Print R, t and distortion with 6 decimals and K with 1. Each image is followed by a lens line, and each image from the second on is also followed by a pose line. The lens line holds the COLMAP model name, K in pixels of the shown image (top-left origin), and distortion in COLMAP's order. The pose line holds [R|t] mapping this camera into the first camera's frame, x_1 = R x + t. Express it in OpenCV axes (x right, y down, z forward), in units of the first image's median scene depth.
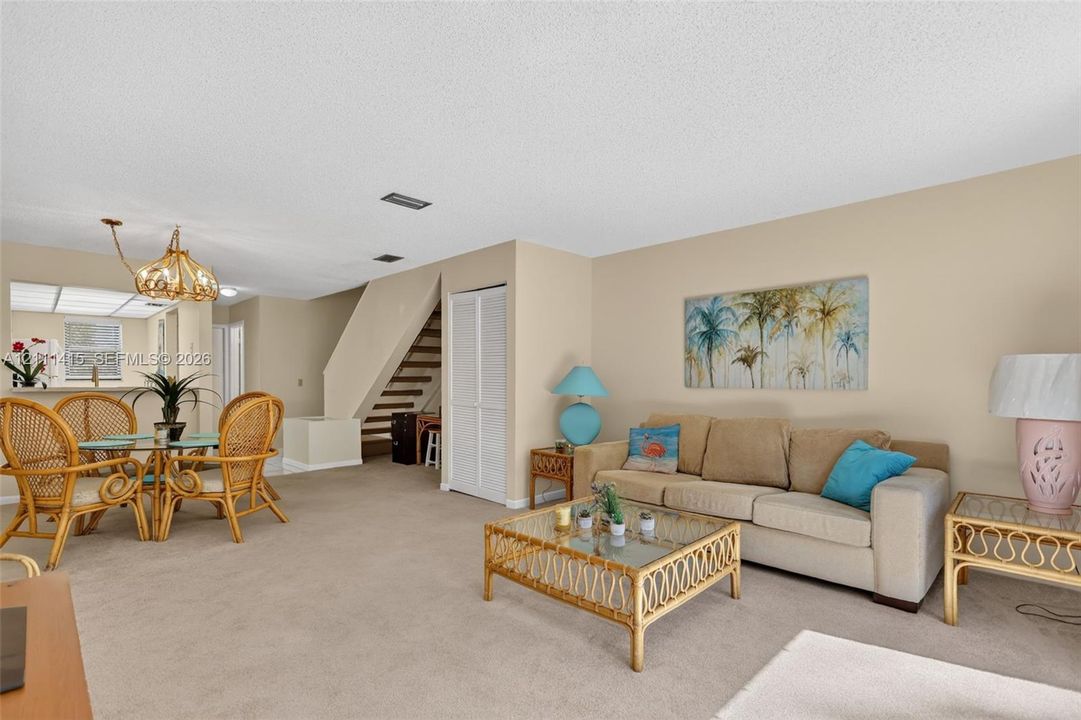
lens RADIAL K [[509.6, 0, 541.8], [0, 509.6, 384.5], [0, 0, 1]] dist [-0.001765, -0.000309]
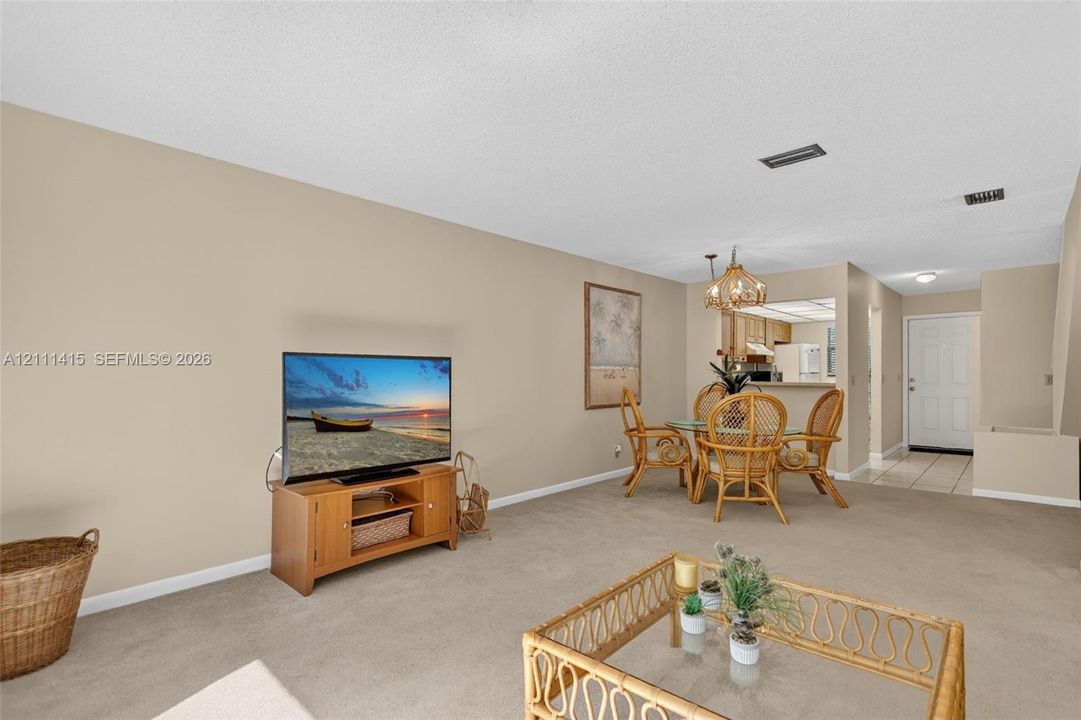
lens RADIAL K [[518.9, 0, 538.0], [0, 518.9, 372.6], [0, 0, 1]] dist [0.000944, -0.000002]
pose [[0.038706, -0.001288, -0.999250, 0.282950], [-0.012613, 0.999919, -0.001777, -0.005985], [0.999171, 0.012672, 0.038686, 0.297525]]
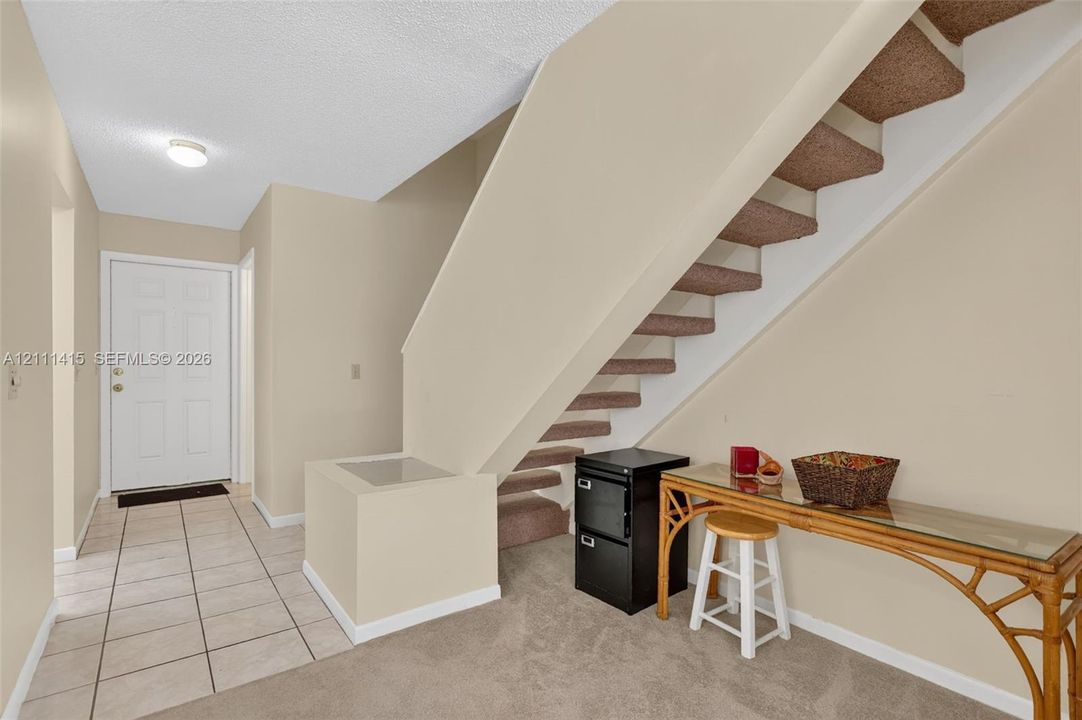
lens RADIAL K [[519.3, 0, 538.5], [0, 519.3, 372.6], [0, 0, 1]] dist [0.000944, -0.000002]
pose [[0.988710, 0.008142, -0.149620, -0.277237], [-0.007566, 0.999962, 0.004416, -0.007726], [0.149650, -0.003234, 0.988734, 0.649328]]
